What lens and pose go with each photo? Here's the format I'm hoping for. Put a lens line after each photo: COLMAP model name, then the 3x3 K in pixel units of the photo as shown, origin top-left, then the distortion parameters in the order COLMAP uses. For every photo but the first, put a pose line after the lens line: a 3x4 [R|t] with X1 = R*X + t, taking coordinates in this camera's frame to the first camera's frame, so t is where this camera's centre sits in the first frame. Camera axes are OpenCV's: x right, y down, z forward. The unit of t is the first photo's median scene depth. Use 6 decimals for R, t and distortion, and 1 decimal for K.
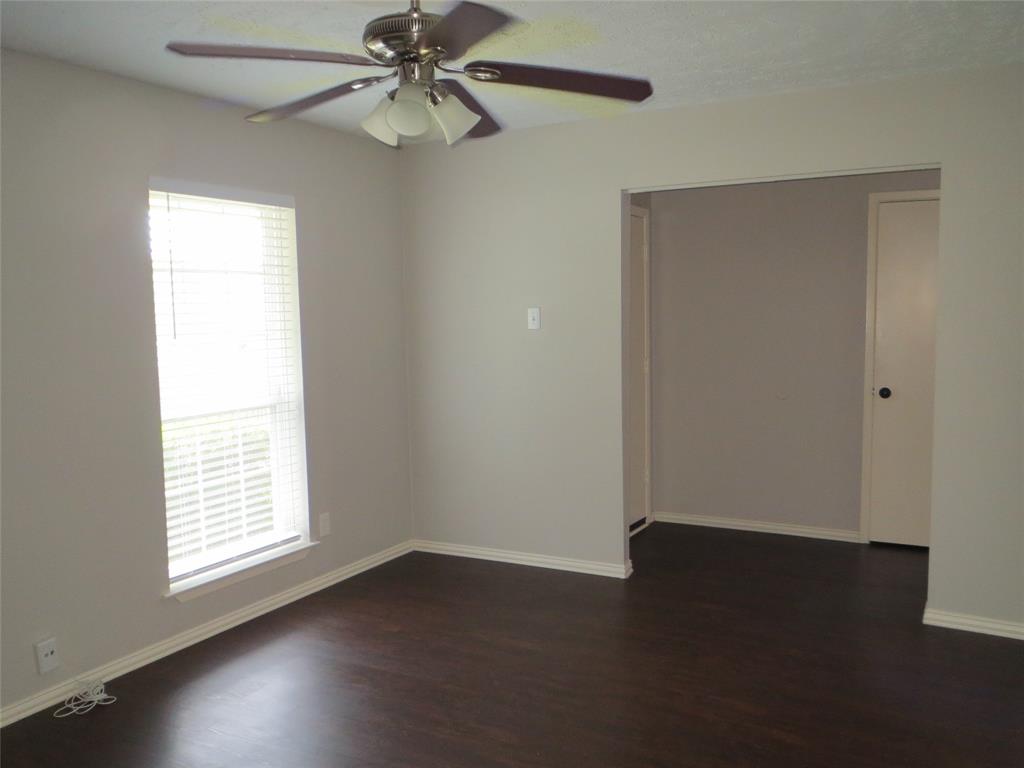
lens RADIAL K [[852.4, 0, 512.0], [0, 852.4, 384.0], [0, 0, 1]] dist [-0.025278, 0.005417]
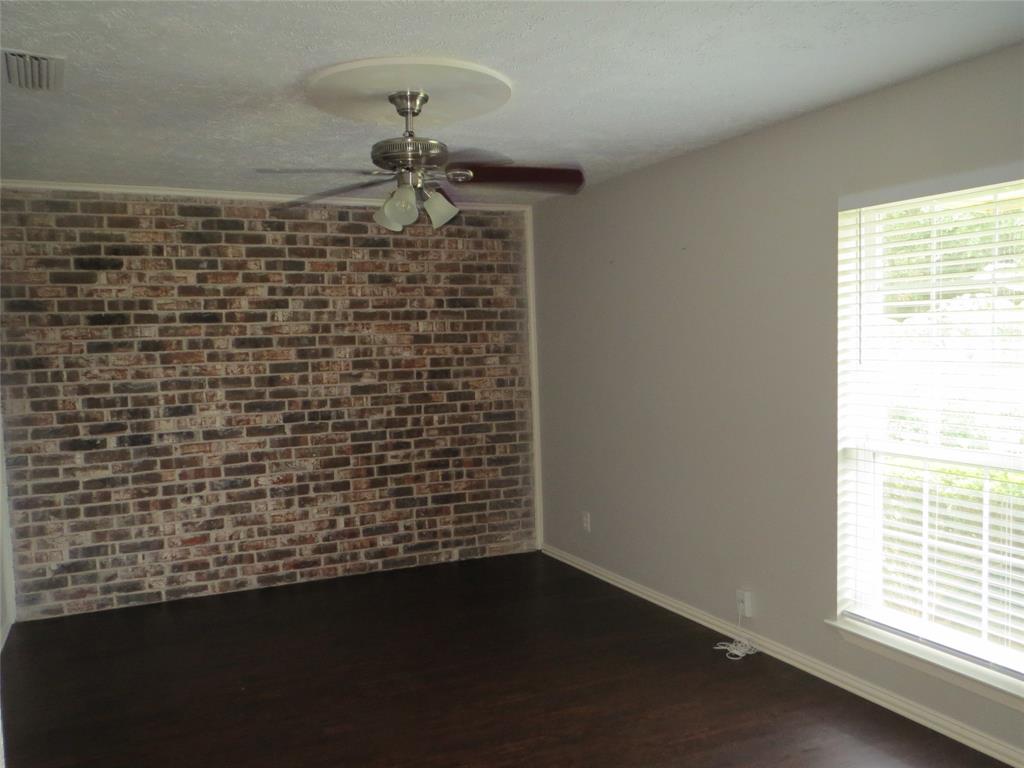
lens RADIAL K [[852.4, 0, 512.0], [0, 852.4, 384.0], [0, 0, 1]] dist [-0.025278, 0.005417]
pose [[-0.581785, 0.050158, -0.811794, 0.595790], [-0.057380, 0.993079, 0.102482, -0.105213], [0.811316, 0.106203, -0.574880, 1.236387]]
